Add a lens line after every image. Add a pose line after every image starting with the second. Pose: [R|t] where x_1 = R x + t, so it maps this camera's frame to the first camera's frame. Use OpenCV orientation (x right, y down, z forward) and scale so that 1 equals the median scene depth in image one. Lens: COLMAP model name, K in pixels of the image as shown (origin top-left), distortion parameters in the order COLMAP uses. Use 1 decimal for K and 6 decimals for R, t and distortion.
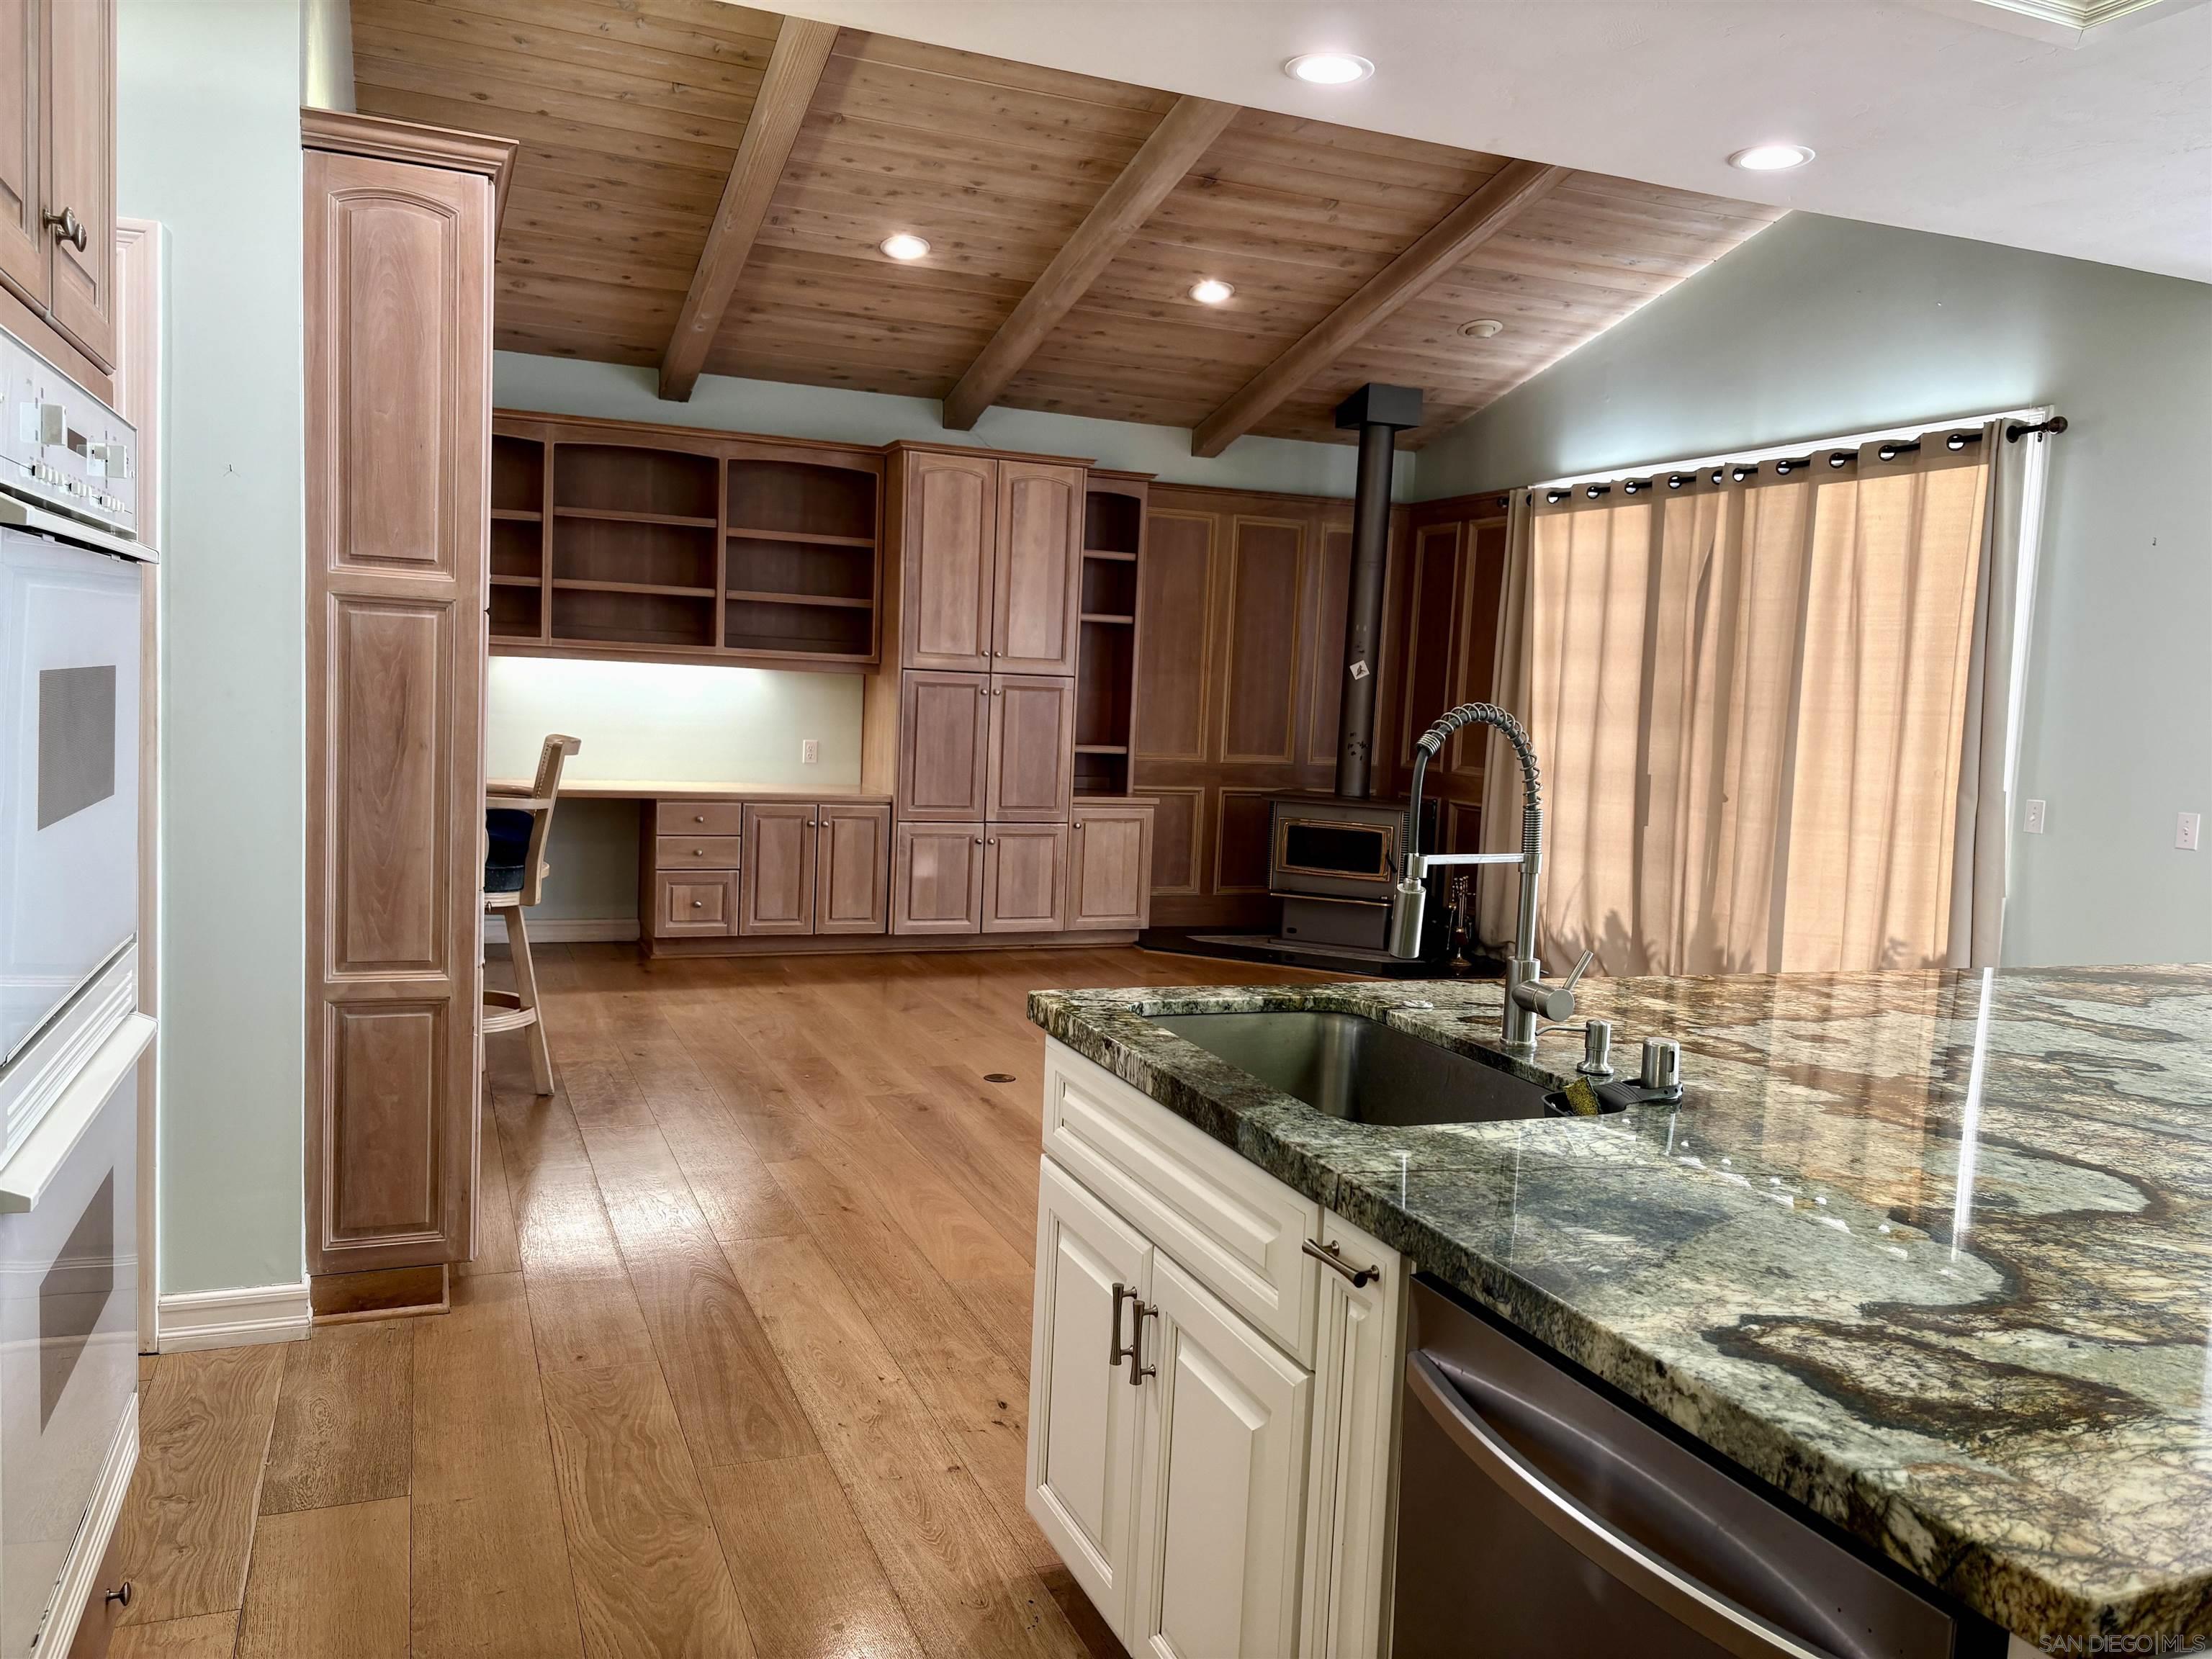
lens RADIAL K [[1671.8, 0, 1096.7], [0, 1671.8, 848.8], [0, 0, 1]] dist [0.030798, -0.021561]
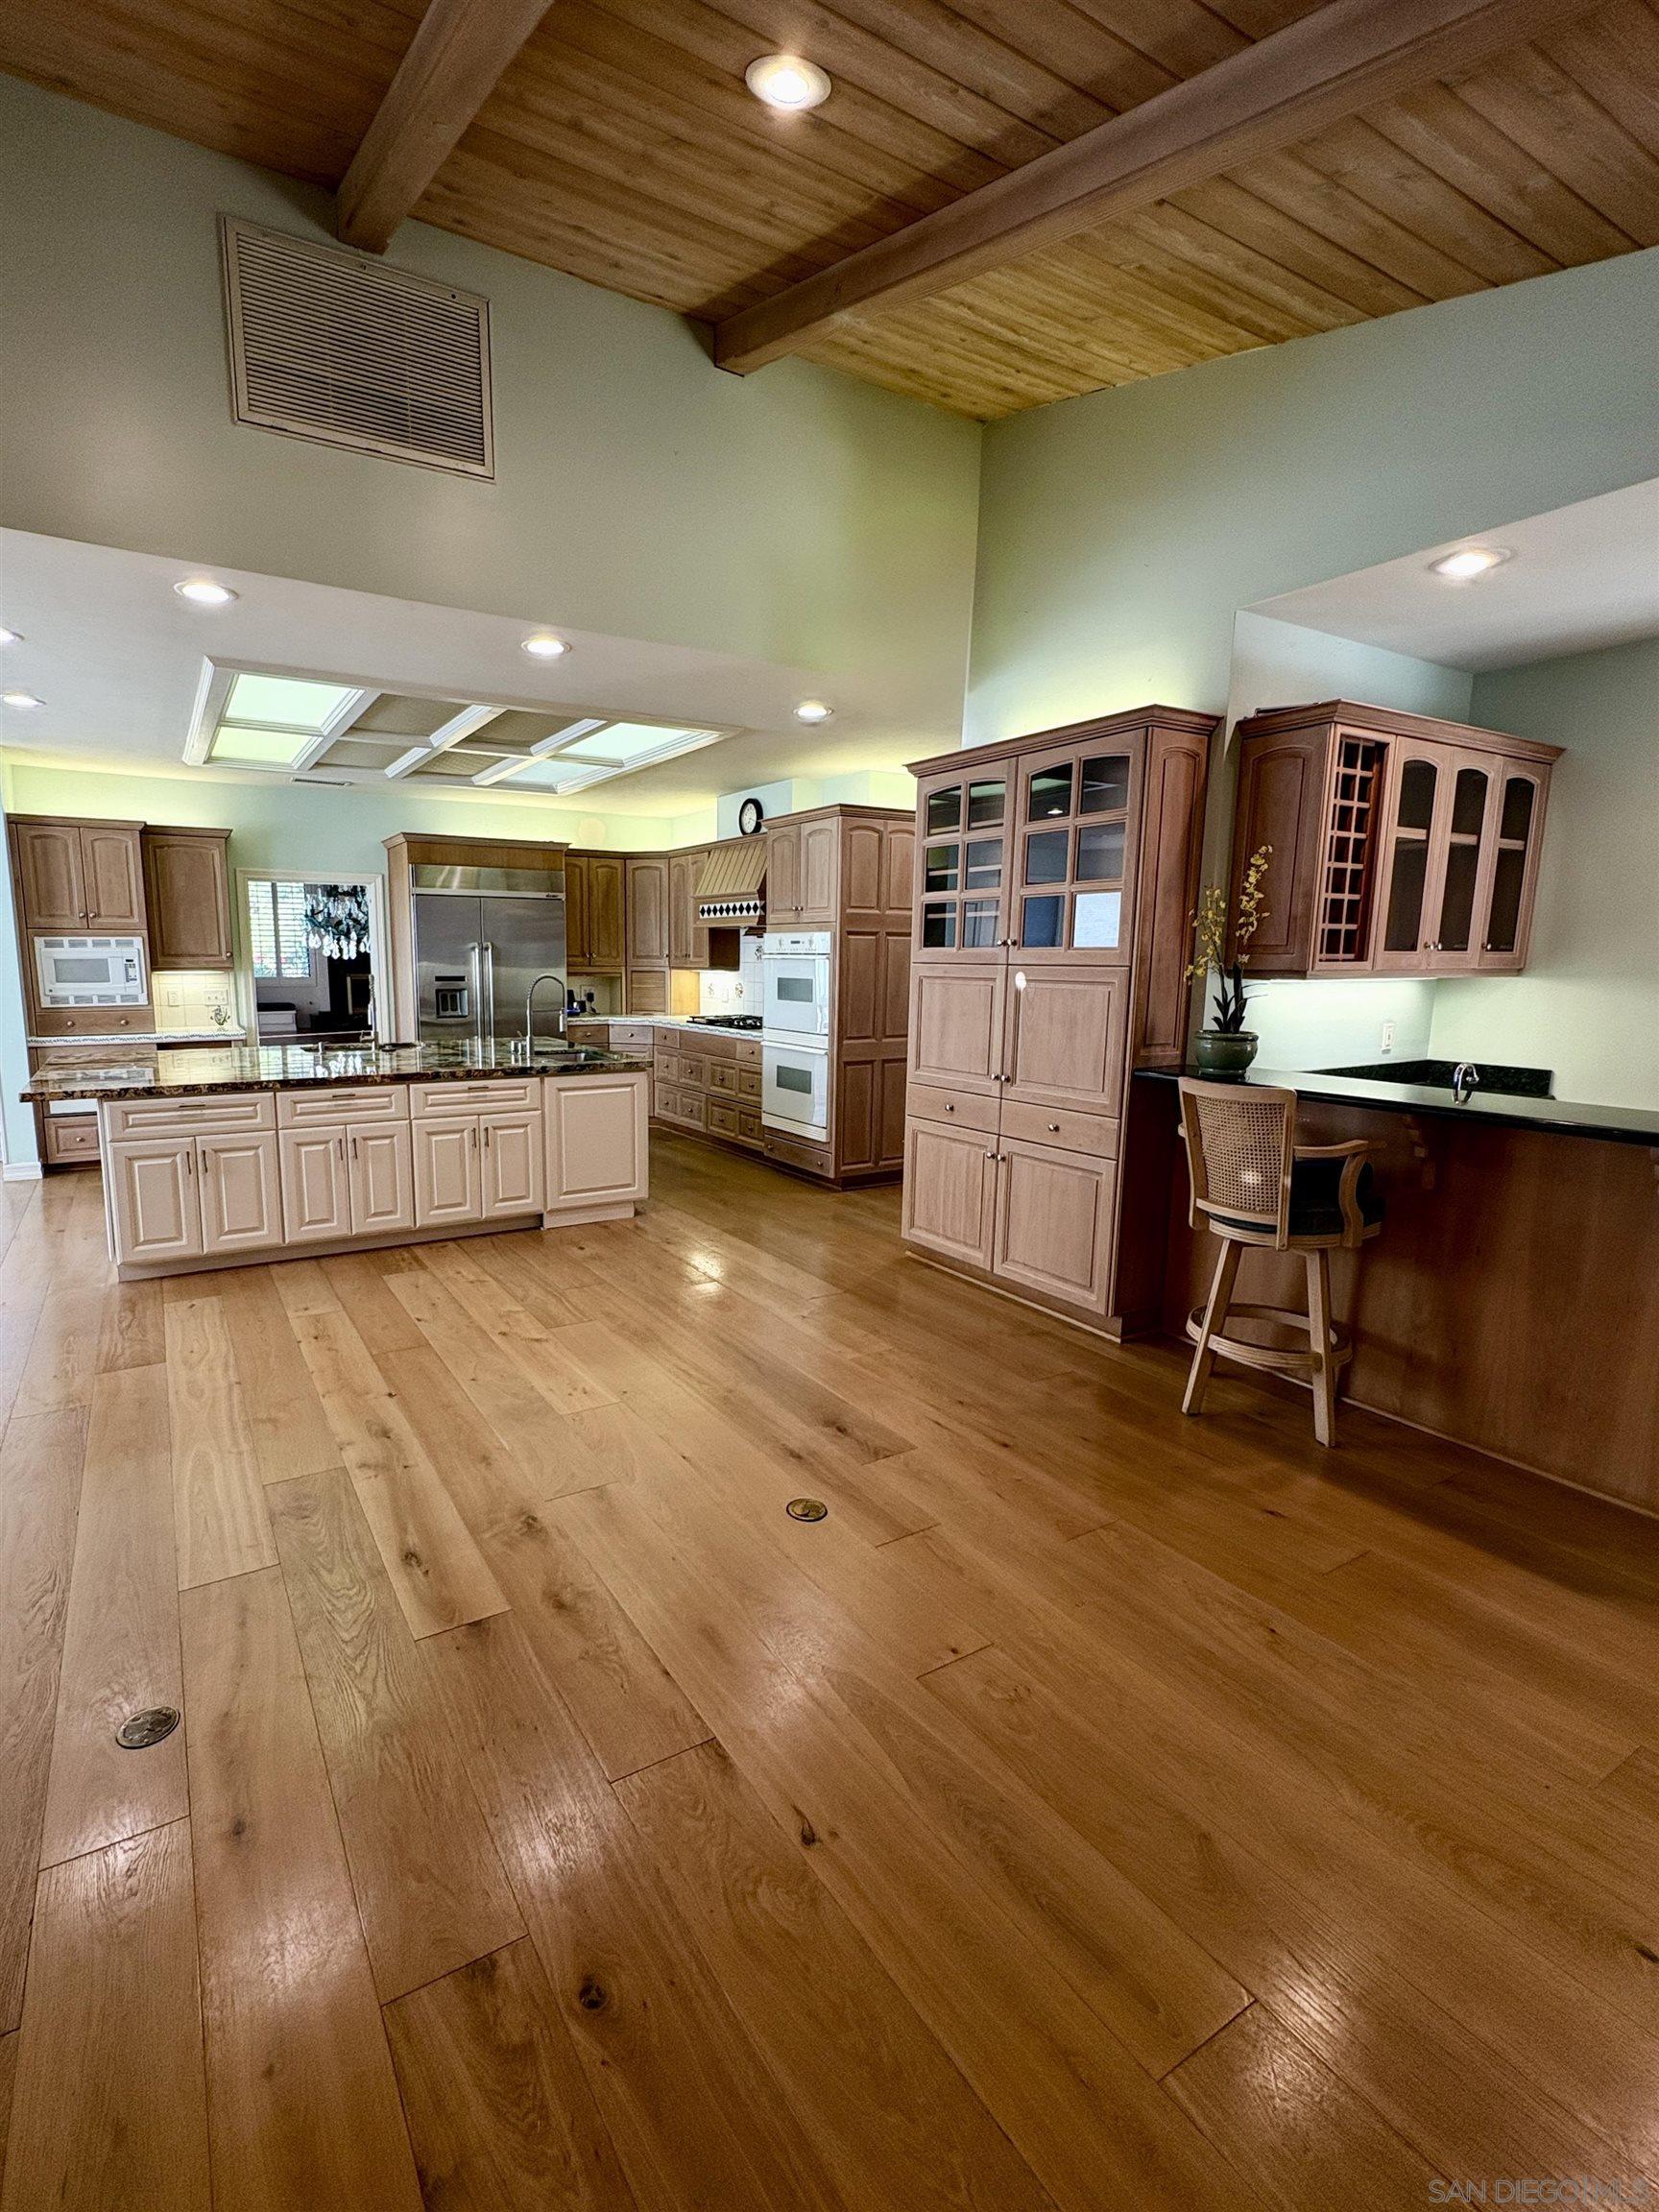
lens RADIAL K [[1000.4, 0, 709.3], [0, 1000.4, 1107.4], [0, 0, 1]] dist [0.004133, 0.000176]
pose [[-0.991536, -0.031702, -0.125899, 0.037488], [-0.062008, 0.967612, 0.244707, -0.116114], [0.114064, 0.250442, -0.961389, 1.011752]]
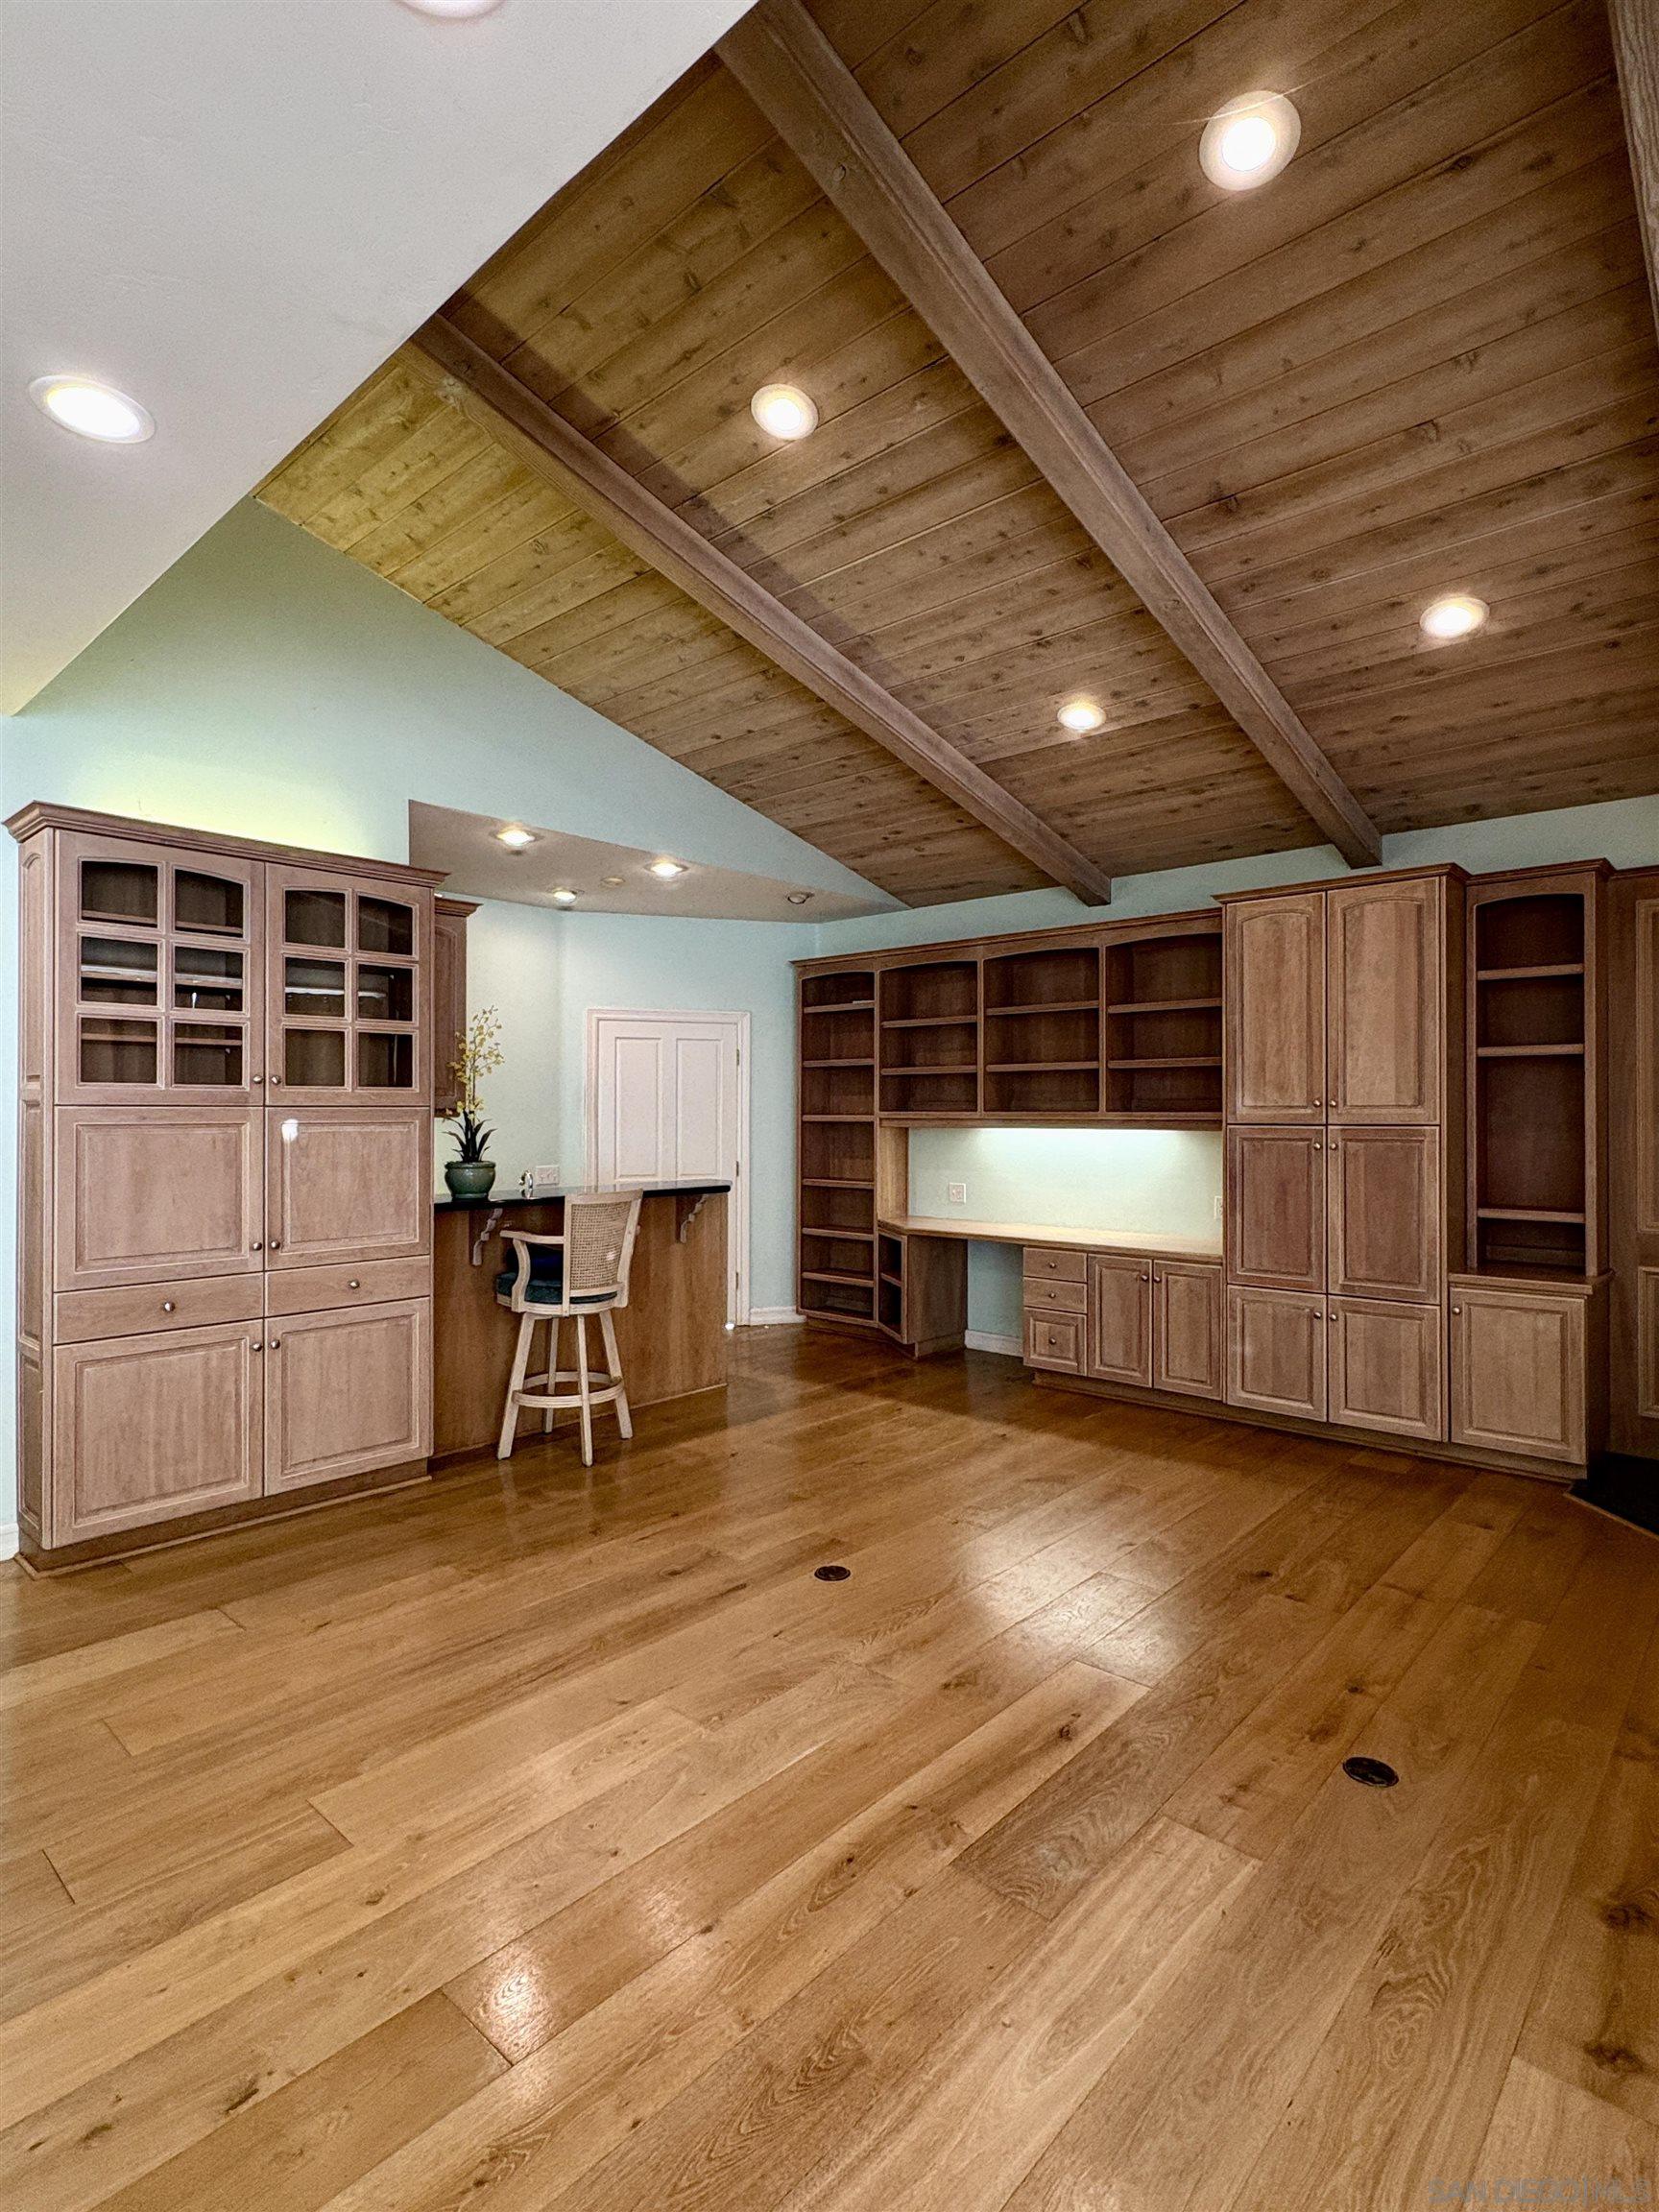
lens RADIAL K [[1107.6, 0, 831.3], [0, 1107.6, 1103.4], [0, 0, 1]] dist [0.004998, 0.002671]
pose [[0.435845, -0.052647, -0.898481, 0.357051], [-0.071634, 0.993092, -0.092939, -0.043378], [0.897166, 0.104868, 0.429063, 0.514424]]
